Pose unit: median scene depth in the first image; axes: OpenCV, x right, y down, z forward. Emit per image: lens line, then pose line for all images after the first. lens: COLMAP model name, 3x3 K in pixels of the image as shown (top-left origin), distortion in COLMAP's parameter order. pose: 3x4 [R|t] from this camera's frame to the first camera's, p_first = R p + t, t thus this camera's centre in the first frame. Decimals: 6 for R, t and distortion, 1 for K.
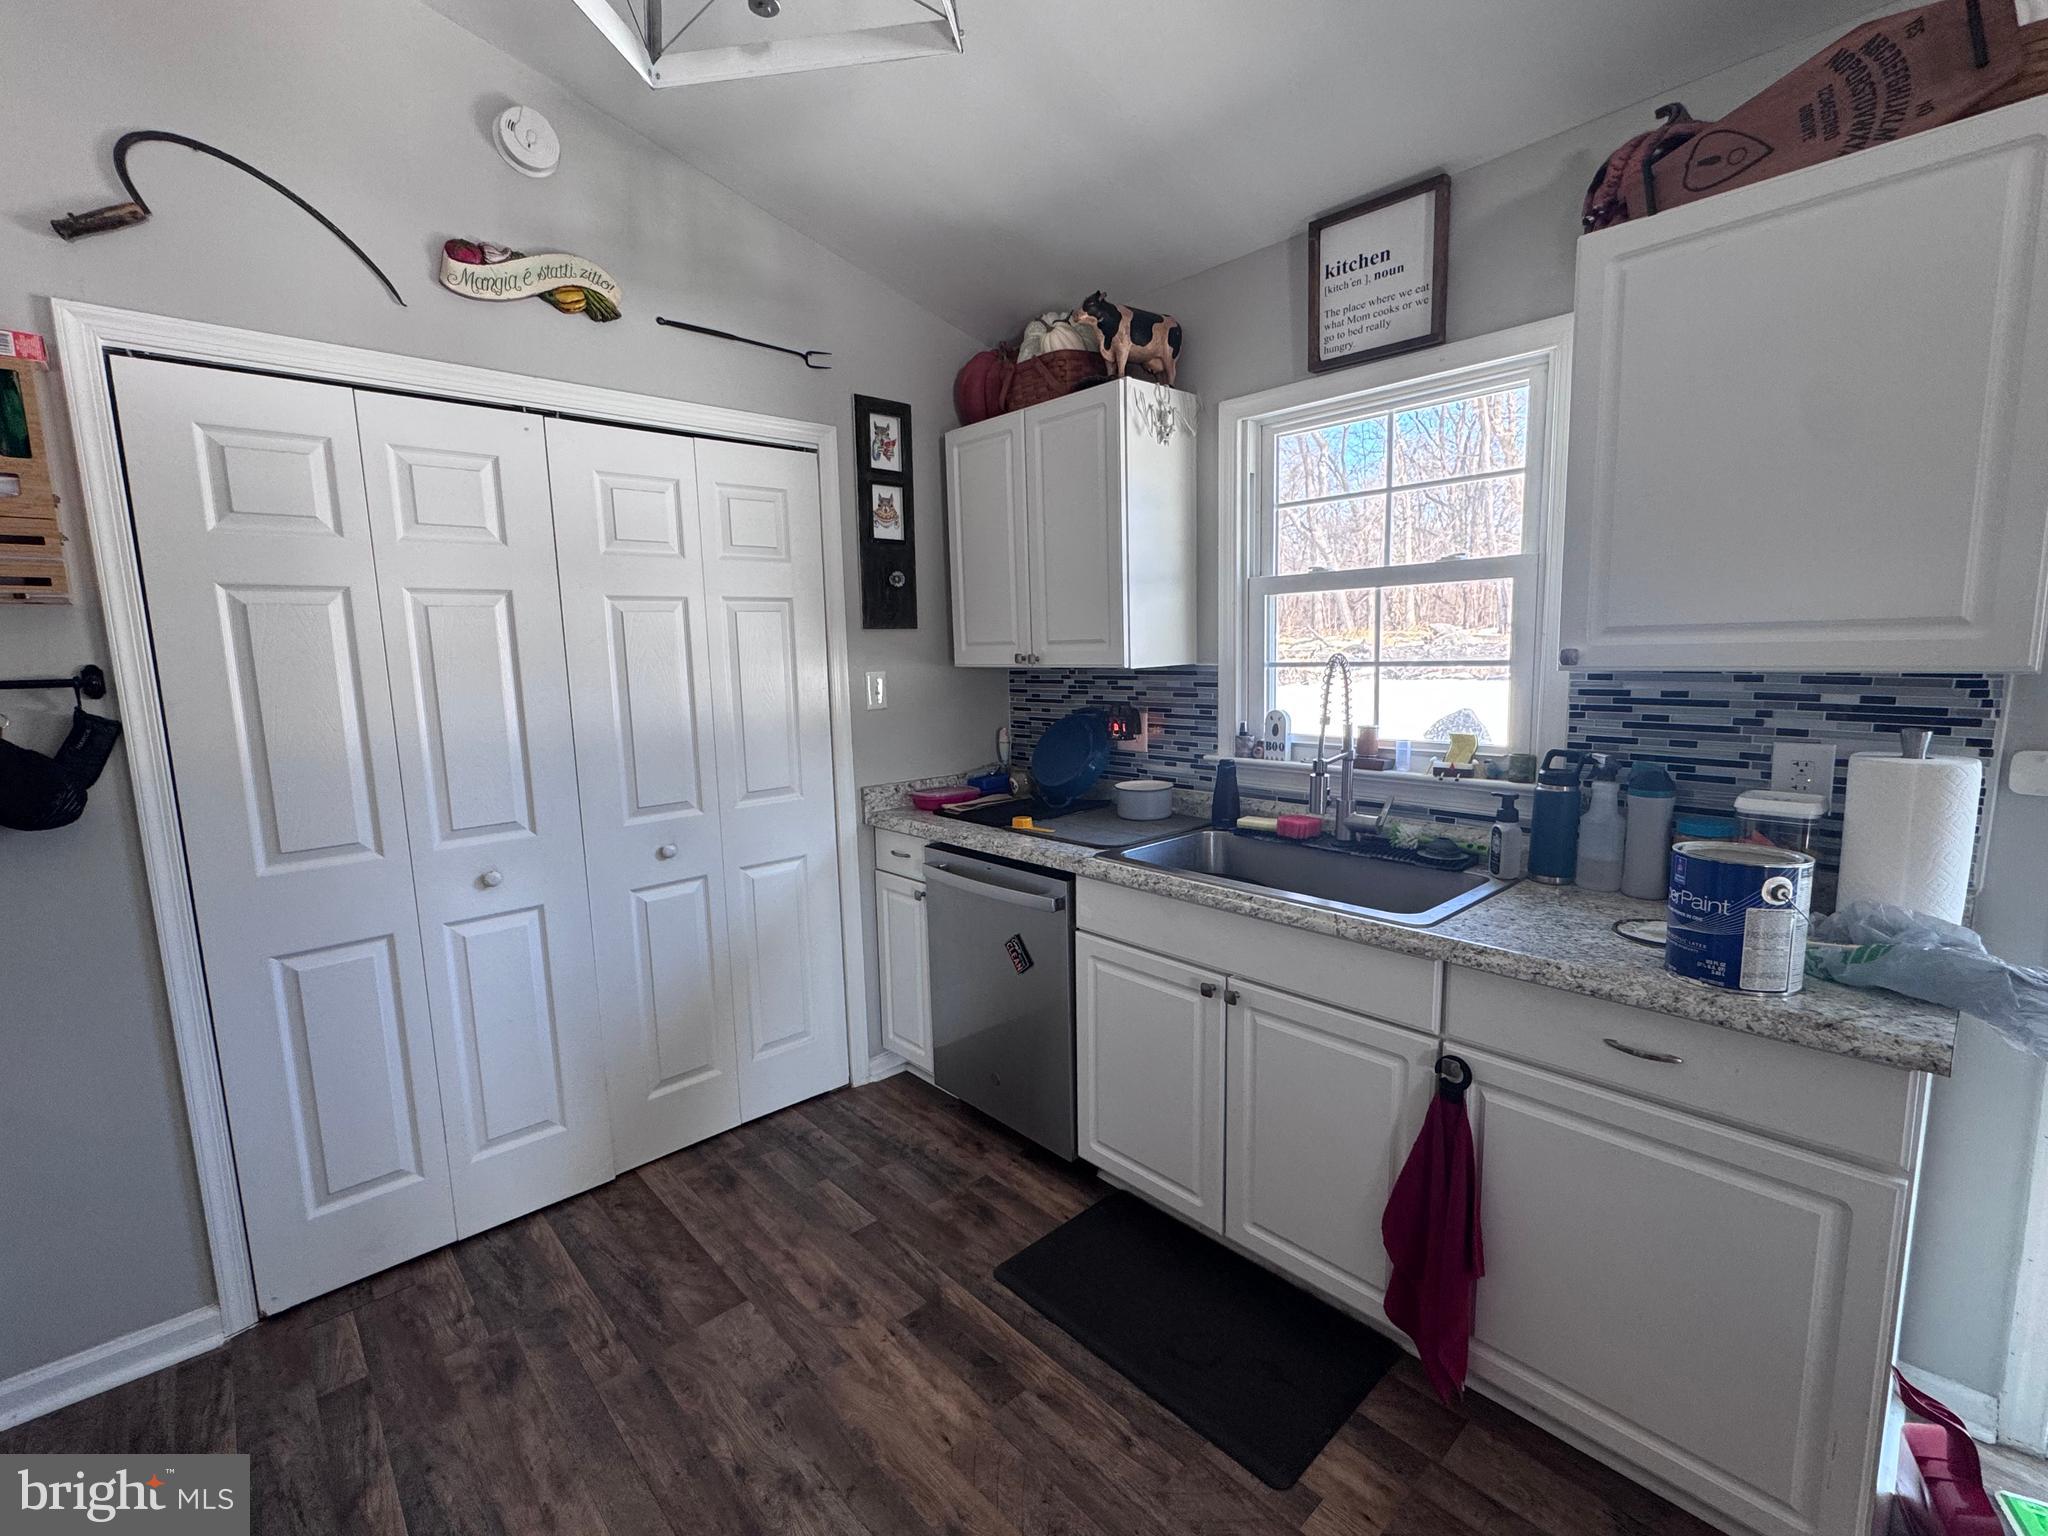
lens RADIAL K [[902.4, 0, 1019.3], [0, 902.4, 767.9], [0, 0, 1]] dist [-0.002546, 0.000410]
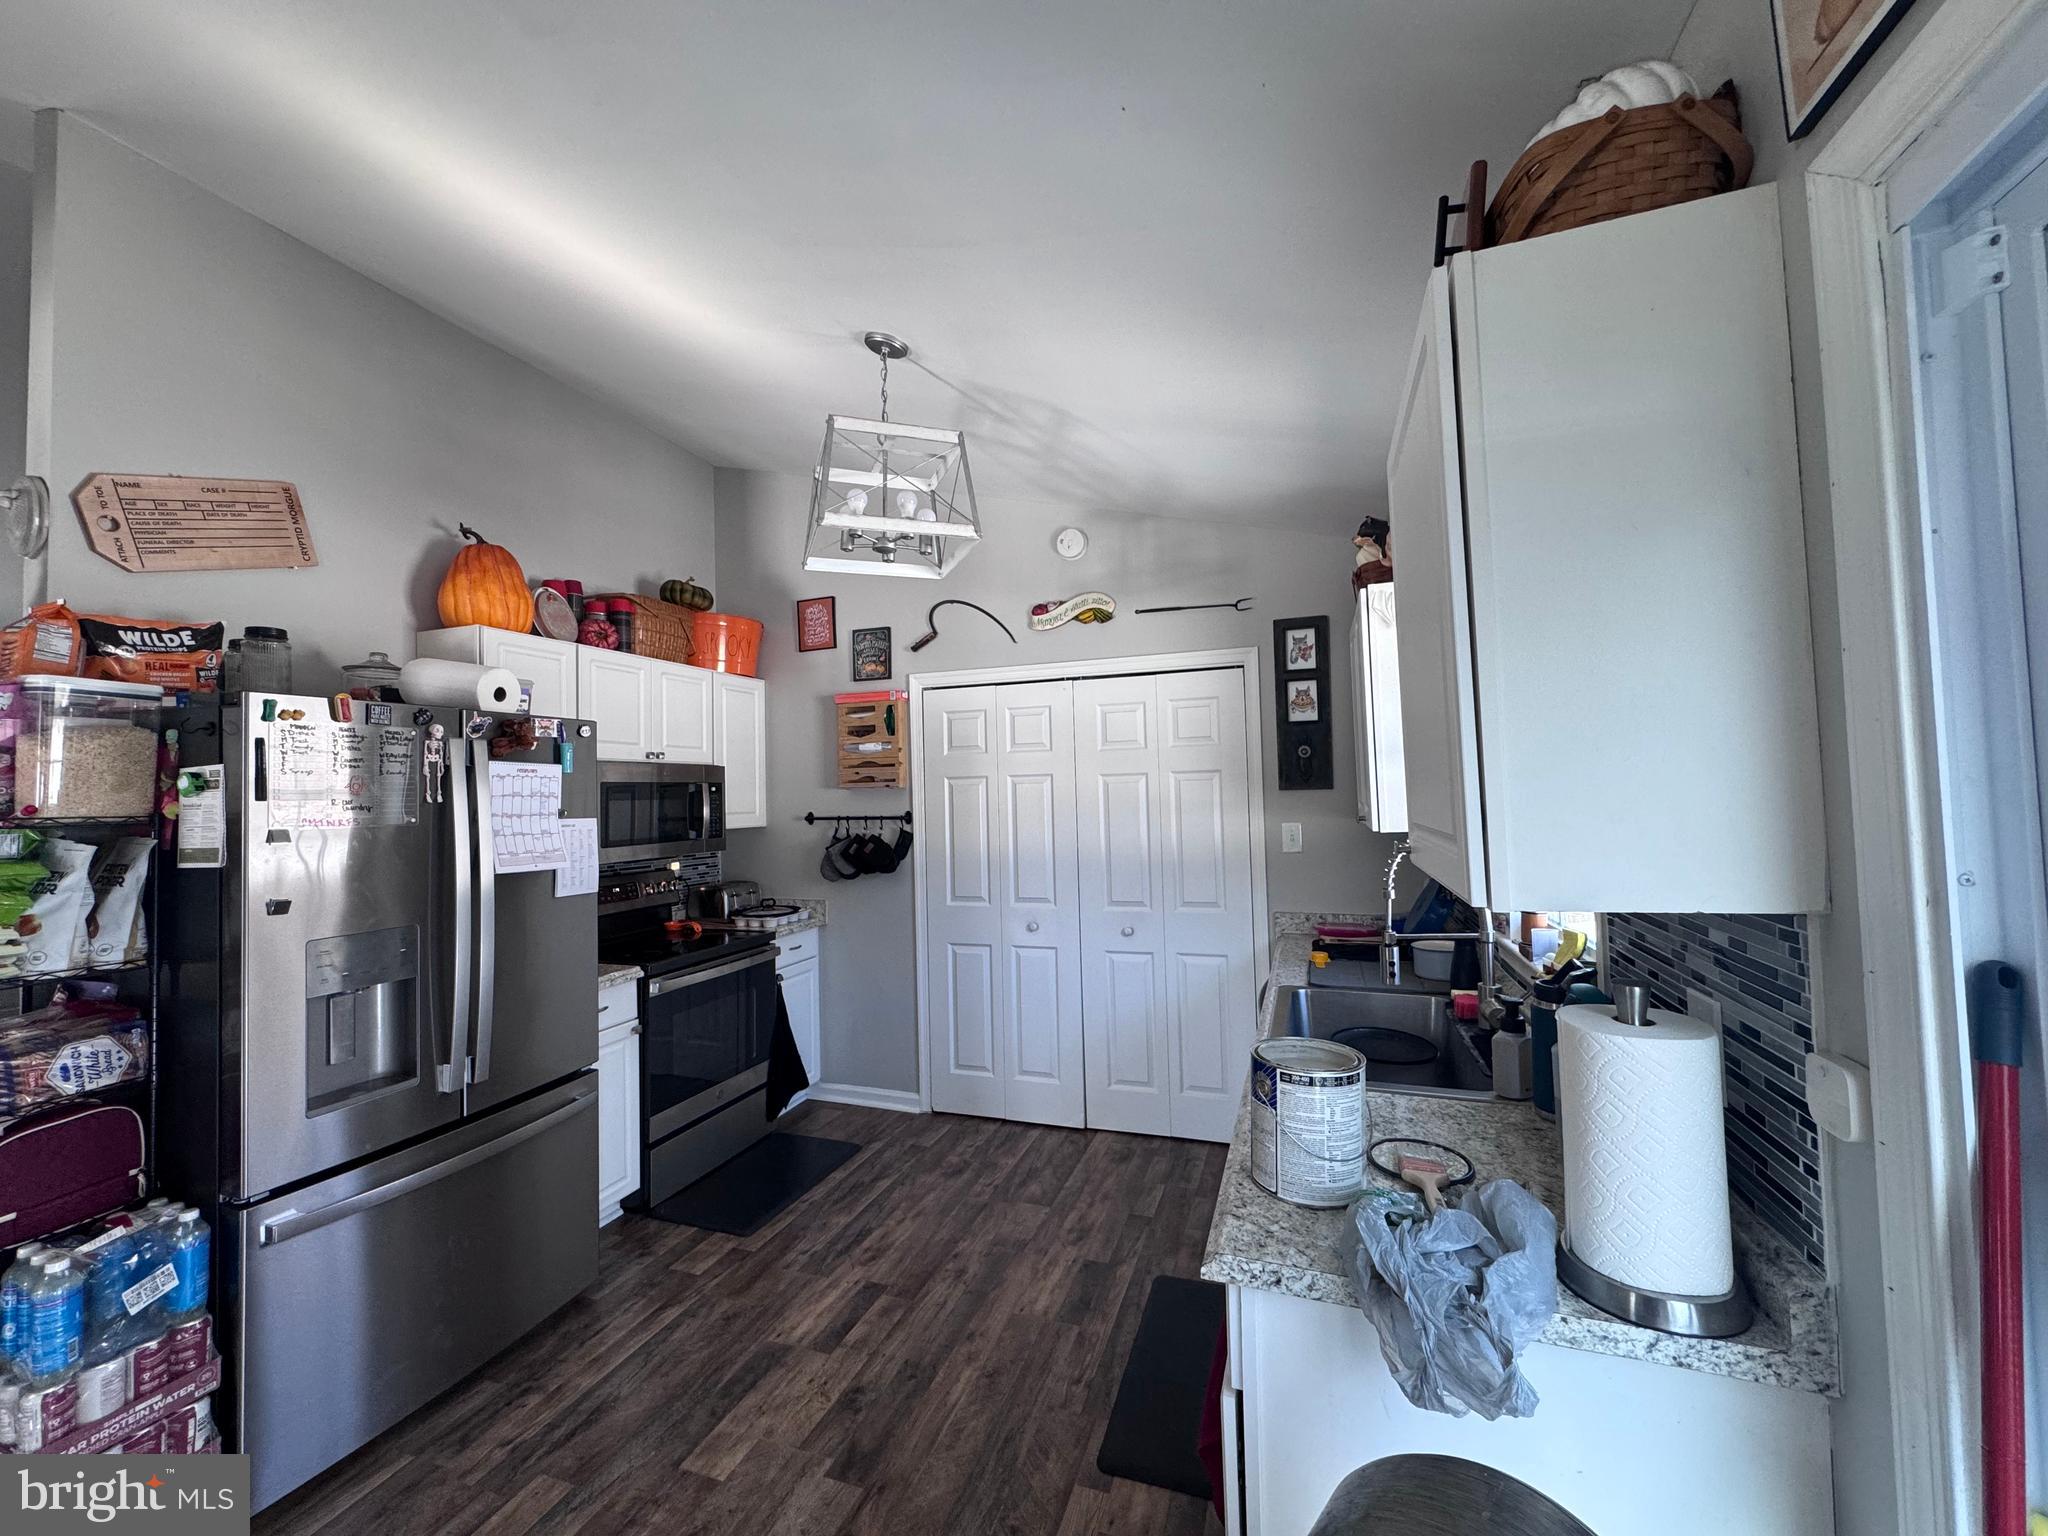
lens RADIAL K [[819.0, 0, 1023.9], [0, 819.0, 764.9], [0, 0, 1]] dist [-0.002098, 0.000200]
pose [[0.469392, -0.018785, -0.882790, 0.992513], [-0.104590, 0.991553, -0.076711, -0.085065], [0.876774, 0.128338, 0.463462, 0.165406]]
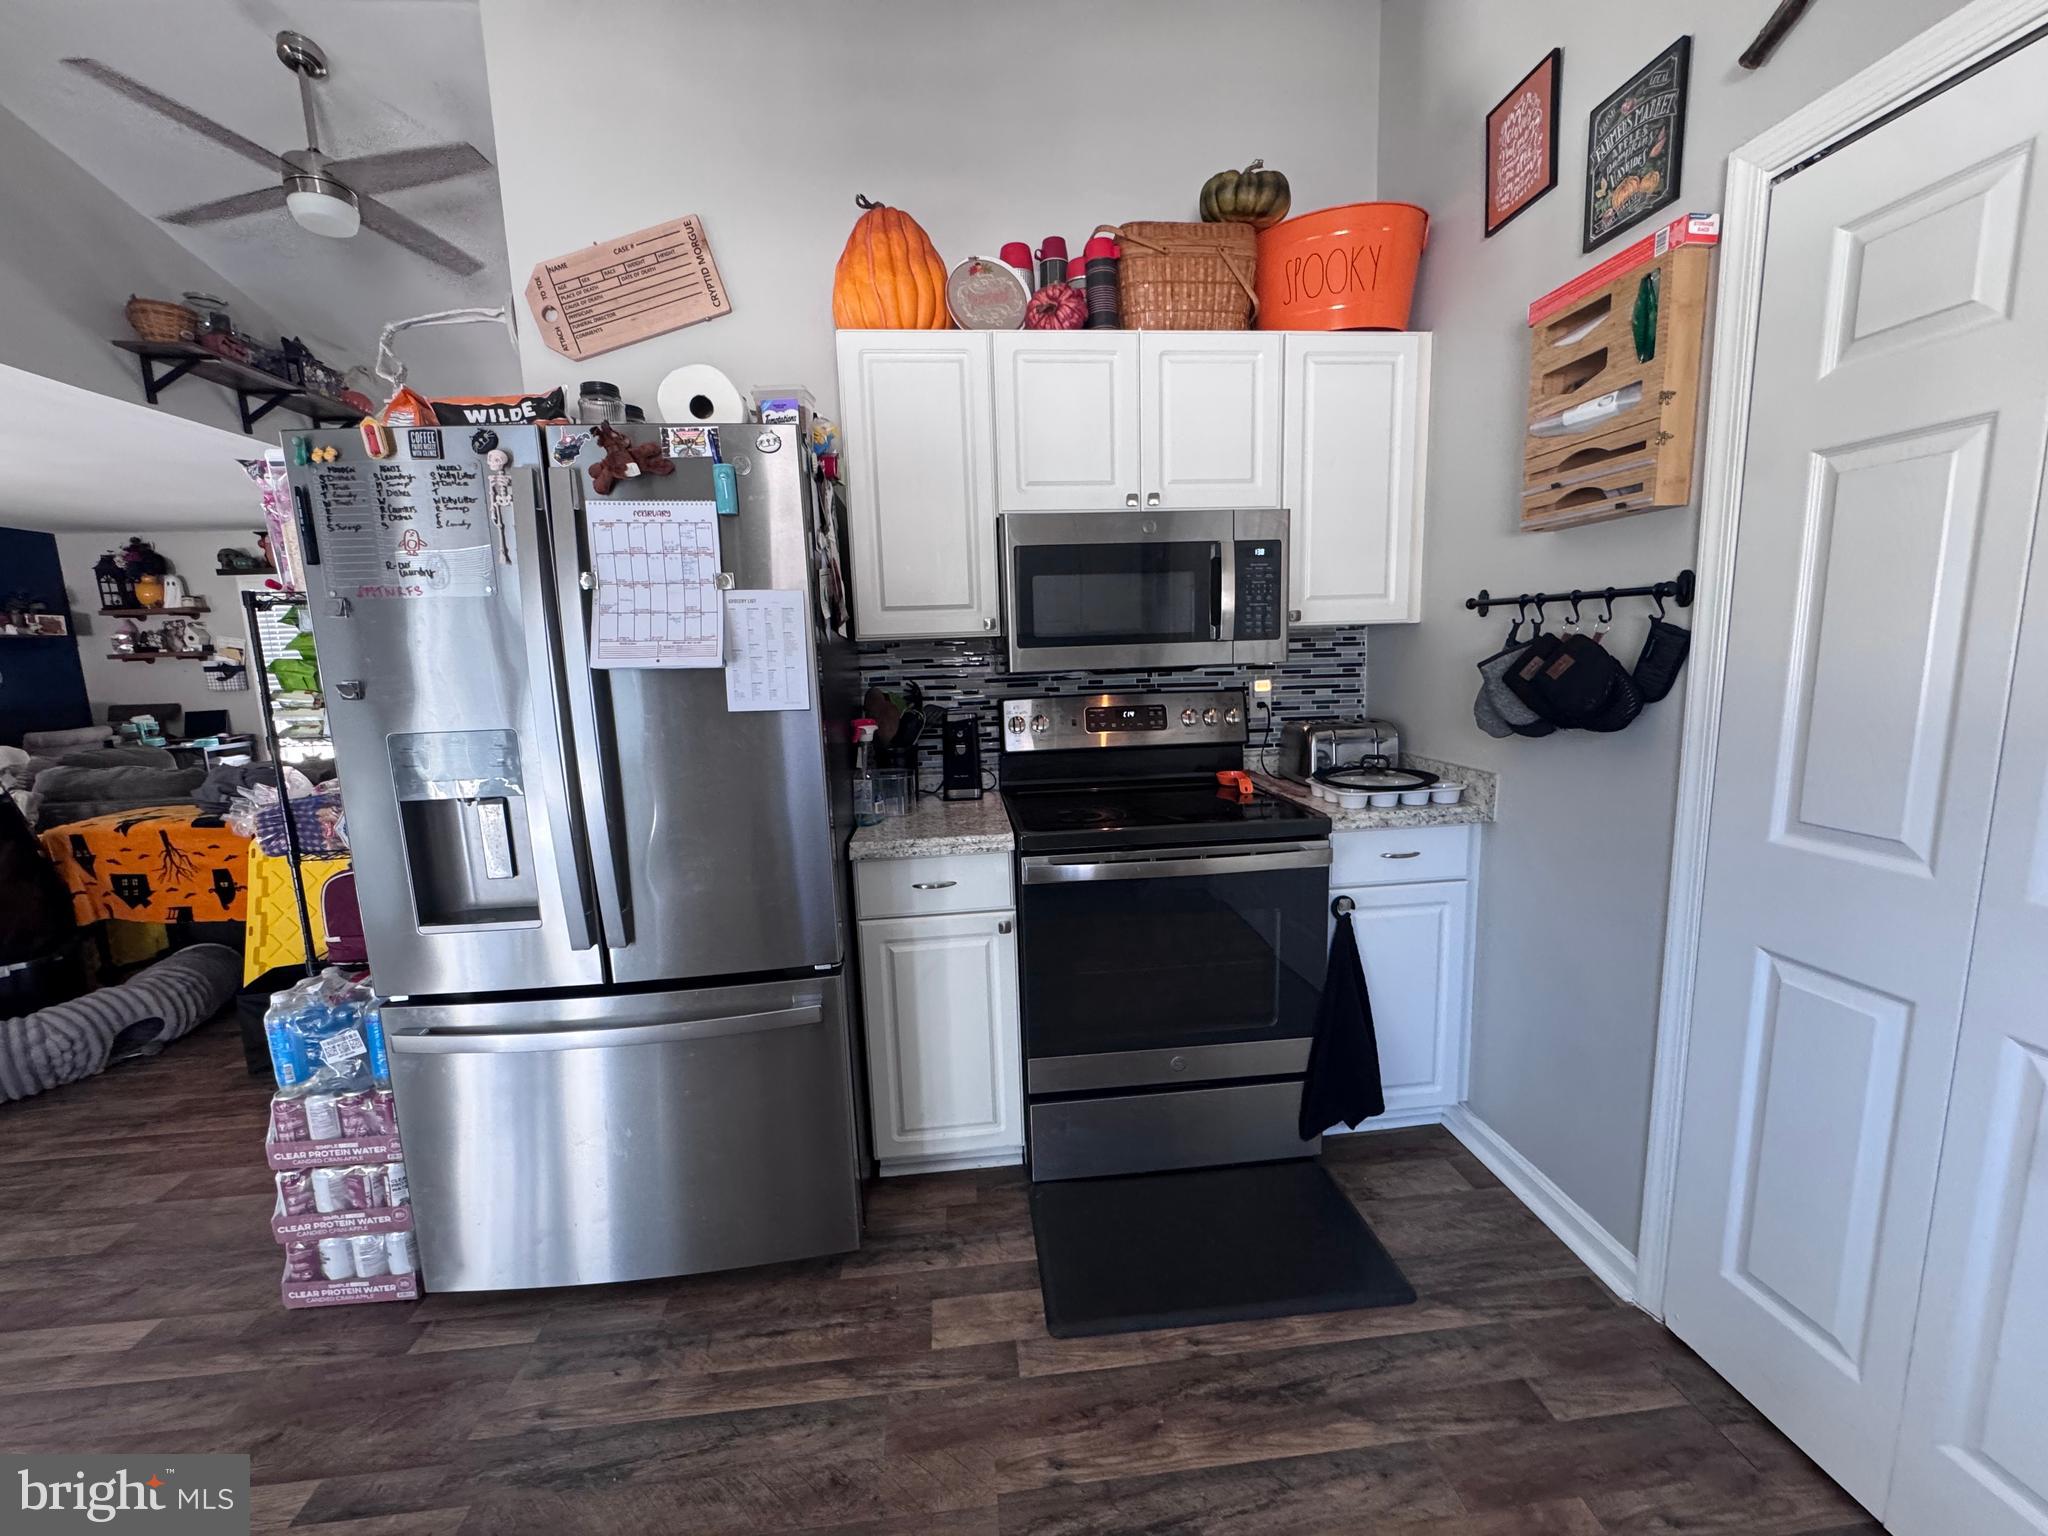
lens RADIAL K [[819.0, 0, 1016.2], [0, 819.0, 767.5], [0, 0, 1]] dist [-0.002098, 0.000200]
pose [[-0.600072, 0.161597, -0.783454, 0.075448], [-0.058879, 0.967805, 0.244719, -0.070099], [0.797776, 0.192978, -0.571238, 0.821233]]
